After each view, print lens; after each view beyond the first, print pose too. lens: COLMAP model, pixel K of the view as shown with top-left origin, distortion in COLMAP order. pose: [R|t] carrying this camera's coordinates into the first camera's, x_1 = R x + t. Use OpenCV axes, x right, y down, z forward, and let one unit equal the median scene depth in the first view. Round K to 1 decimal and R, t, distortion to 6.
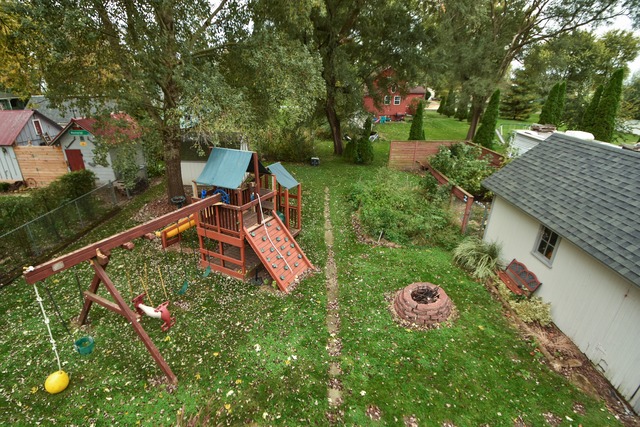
lens RADIAL K [[307.1, 0, 291.1], [0, 307.1, 213.7], [0, 0, 1]] dist [-0.002980, -0.009503]
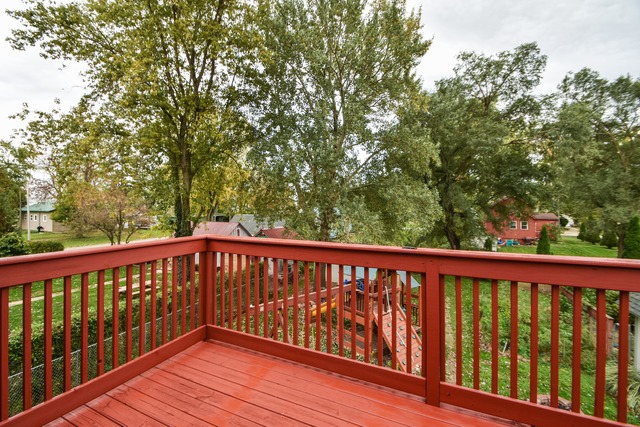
lens RADIAL K [[274.5, 0, 310.5], [0, 274.5, 213.0], [0, 0, 1]] dist [0.002209, -0.000103]
pose [[0.936184, 0.013691, -0.351244, -0.001714], [-0.145302, 0.924948, -0.351226, 0.062298], [0.320074, 0.379848, 0.867910, -0.145627]]
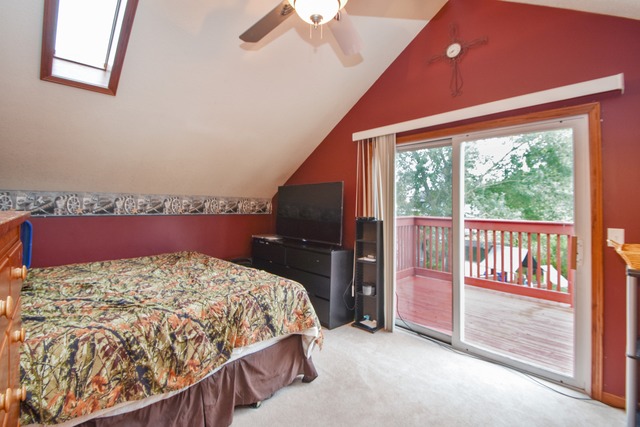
lens RADIAL K [[287.4, 0, 316.3], [0, 287.4, 212.3], [0, 0, 1]] dist [-0.010467, -0.000139]
pose [[0.755770, 0.017770, -0.654596, -0.001007], [-0.266121, 0.921697, -0.282231, 0.157137], [0.598324, 0.387503, 0.701320, -0.335112]]
